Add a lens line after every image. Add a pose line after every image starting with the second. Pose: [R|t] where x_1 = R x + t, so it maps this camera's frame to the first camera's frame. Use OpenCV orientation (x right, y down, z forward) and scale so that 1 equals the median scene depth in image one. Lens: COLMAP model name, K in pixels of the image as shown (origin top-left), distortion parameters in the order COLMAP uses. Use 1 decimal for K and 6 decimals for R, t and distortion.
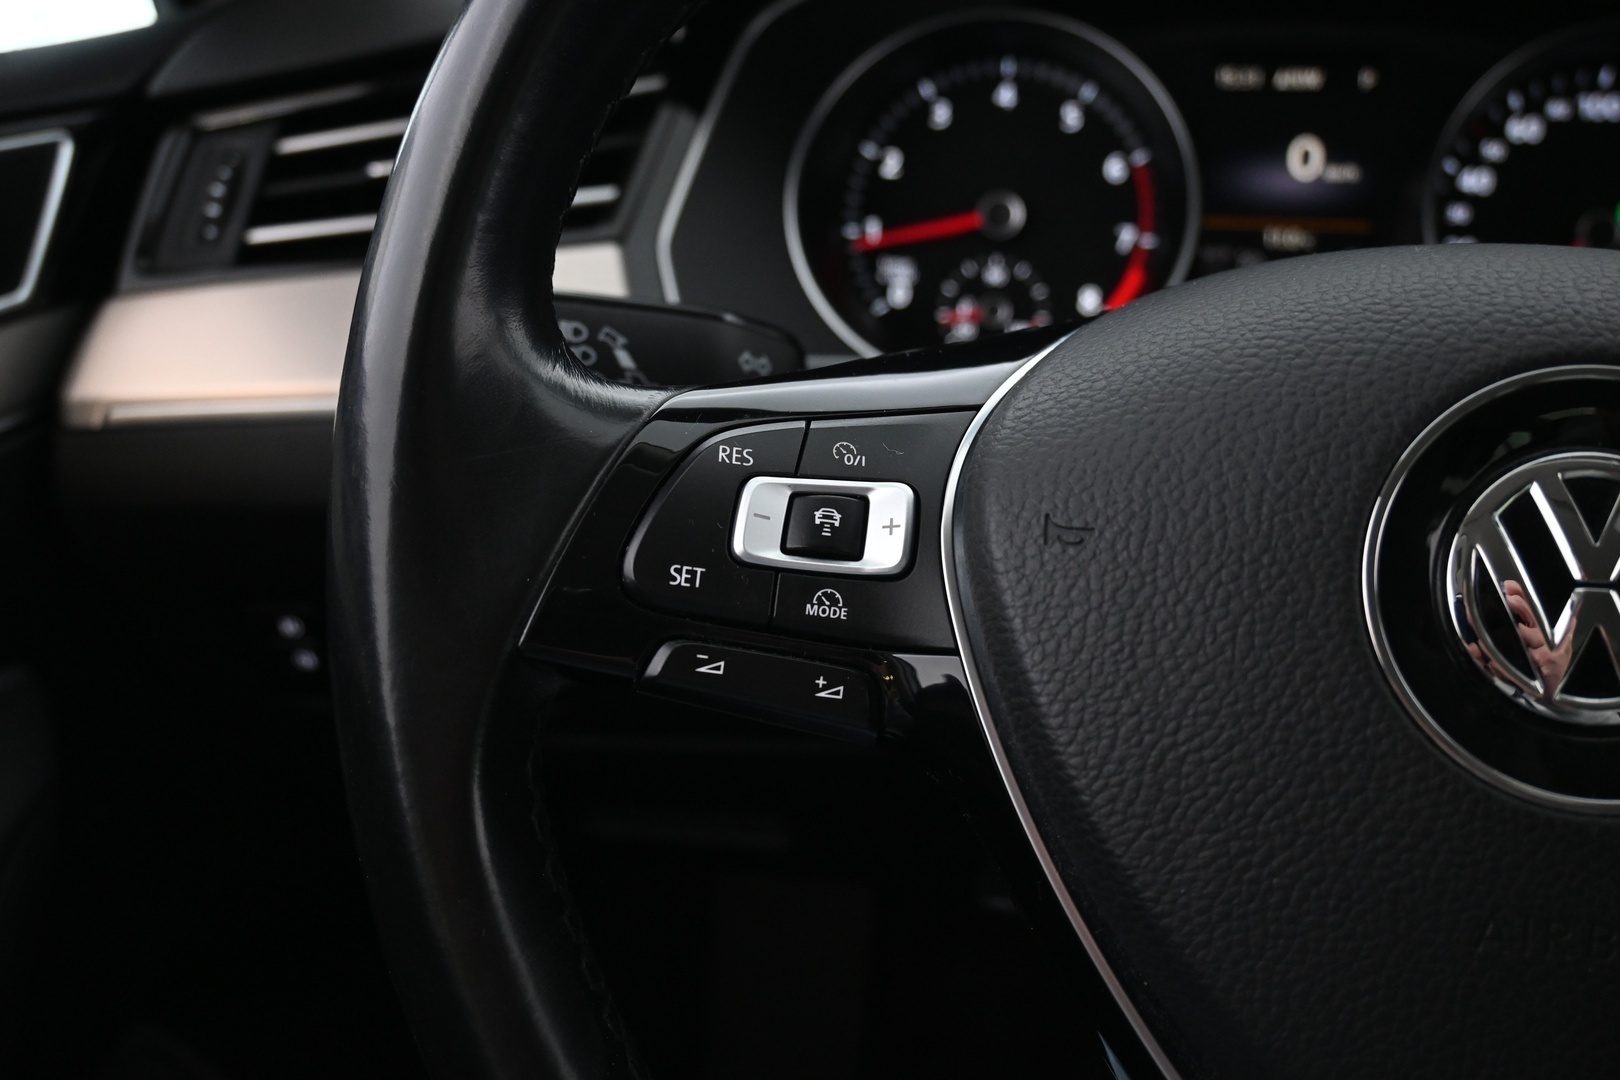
lens RADIAL K [[1503.1, 0, 813.5], [0, 1503.1, 533.1], [0, 0, 1]] dist [0.002916, 0.000000]
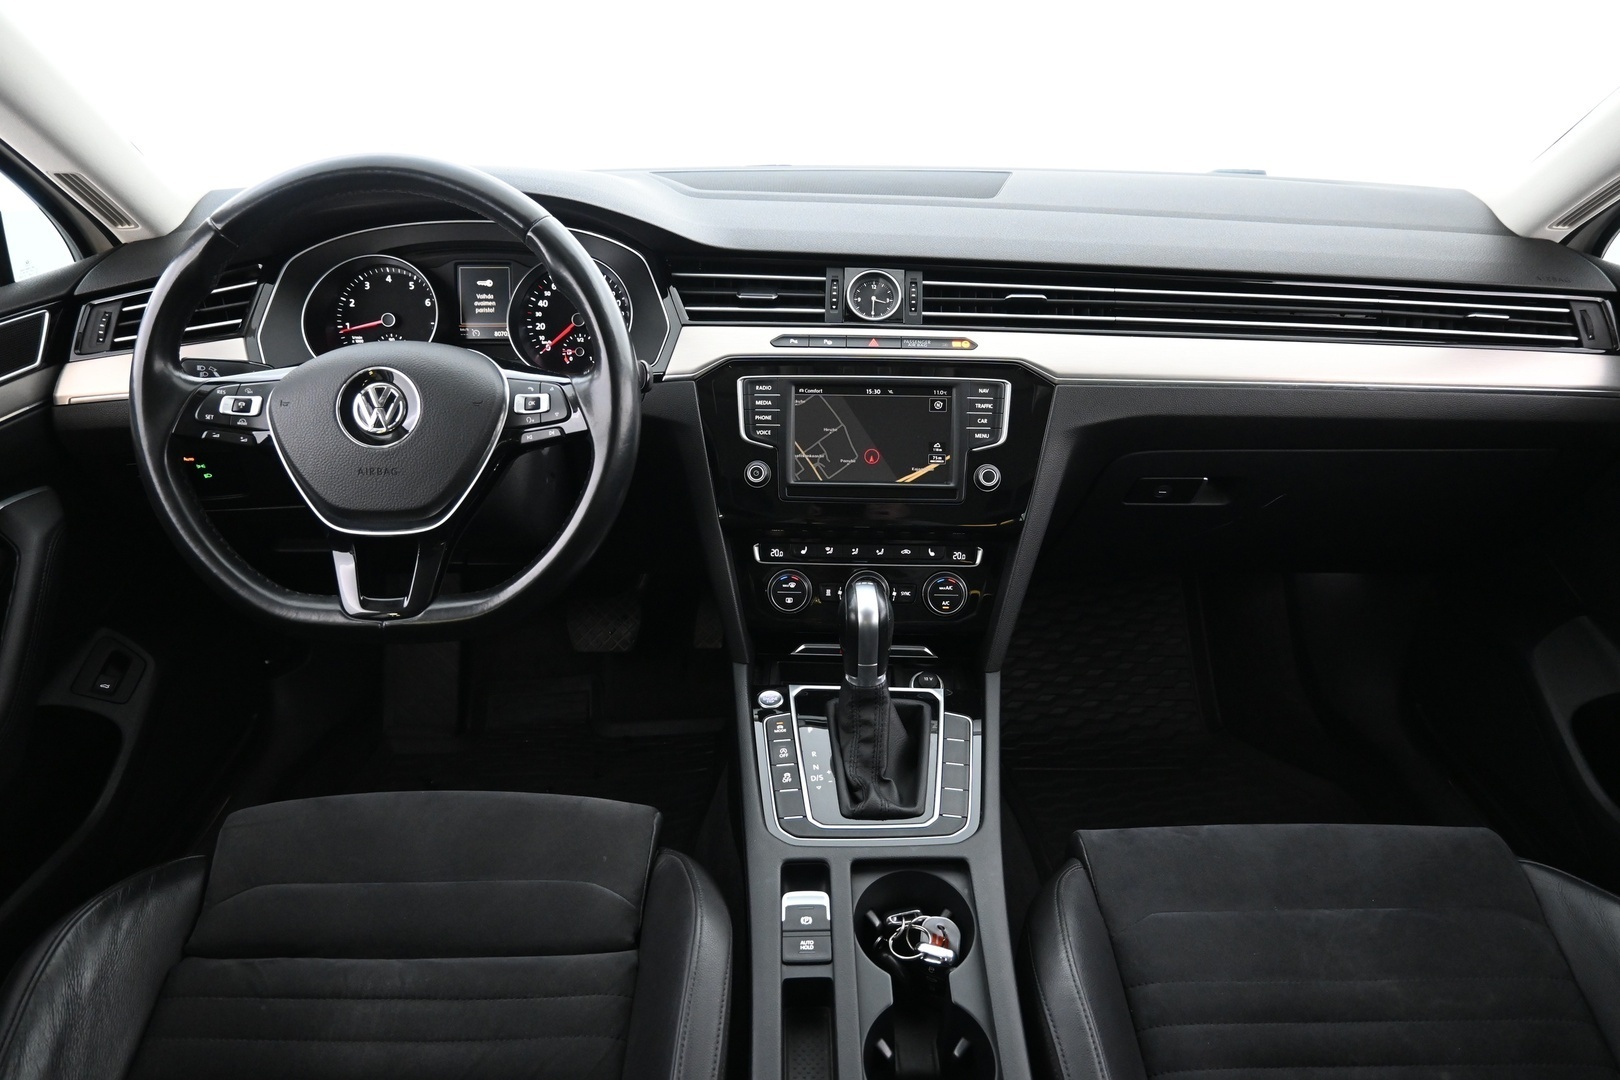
lens RADIAL K [[1110.7, 0, 812.4], [0, 1110.7, 541.7], [0, 0, 1]] dist [0.000766, -0.004418]
pose [[0.984517, -0.072933, 0.159393, 0.657793], [0.066687, 0.996794, 0.044200, 0.214417], [-0.162106, -0.032886, 0.986225, -1.529759]]
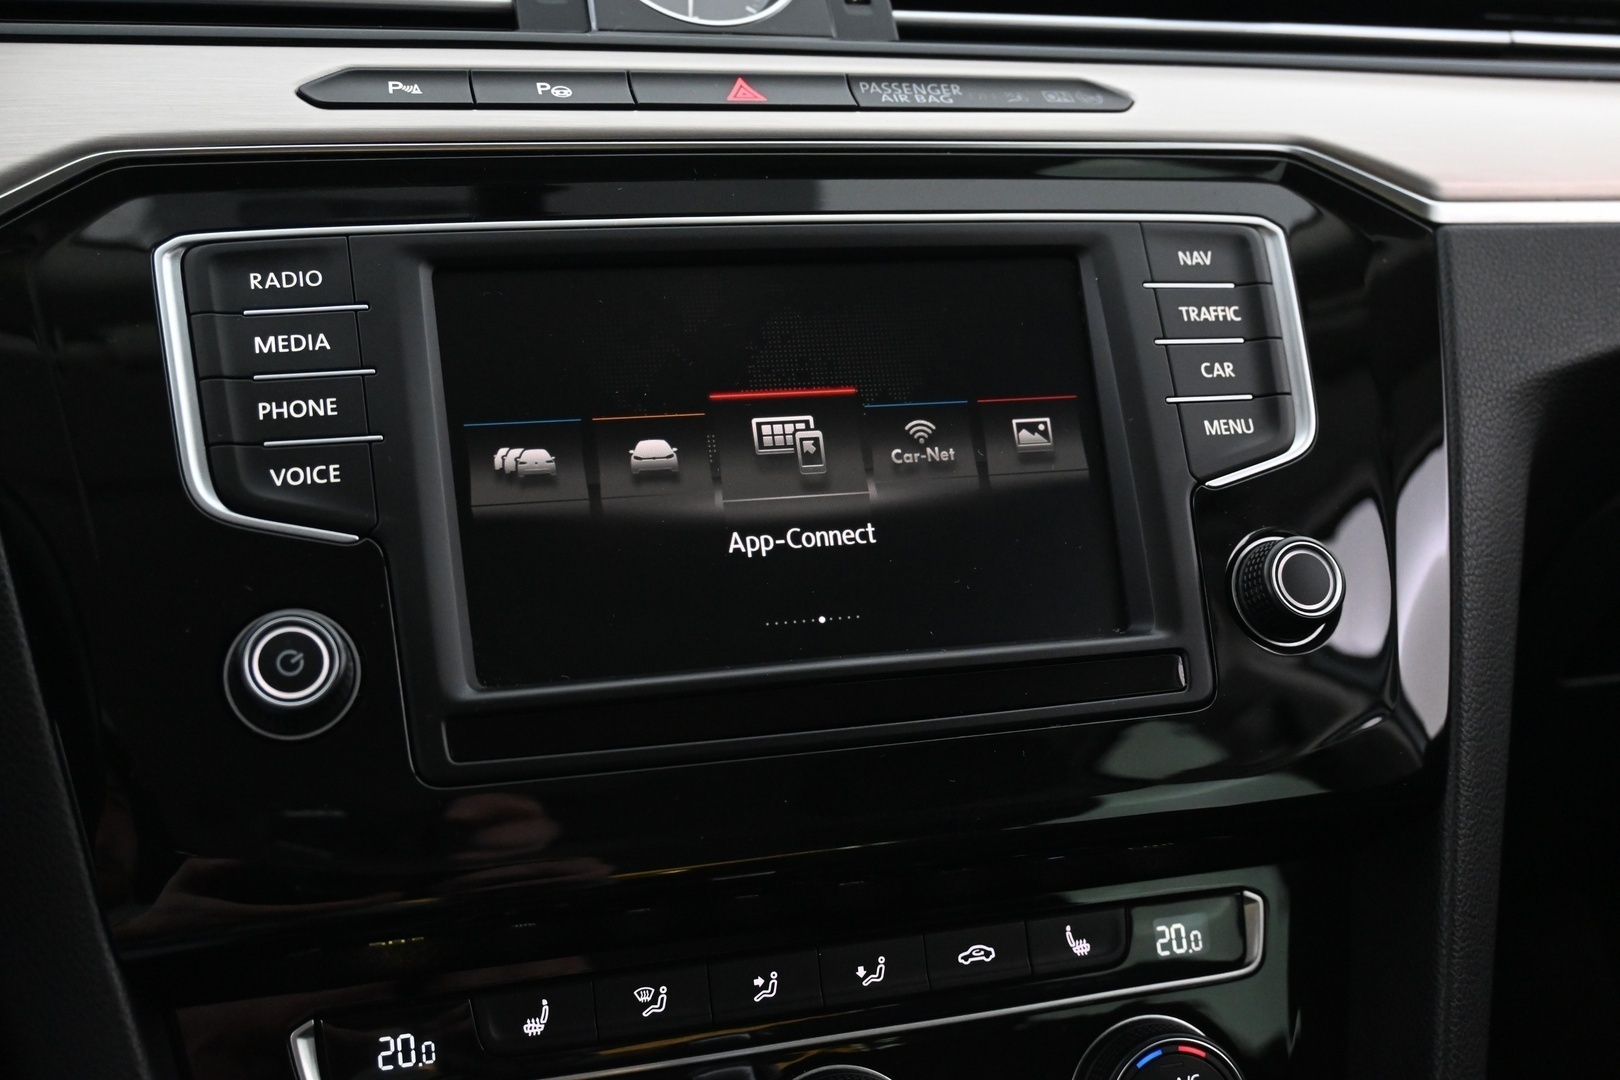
lens RADIAL K [[1781.0, 0, 811.6], [0, 1781.0, 547.0], [0, 0, 1]] dist [0.001360, 0.000000]
pose [[0.876440, -0.109591, 0.468875, 0.771042], [0.194356, 0.971423, -0.136245, 0.263467], [-0.440544, 0.210539, 0.872694, 0.037221]]
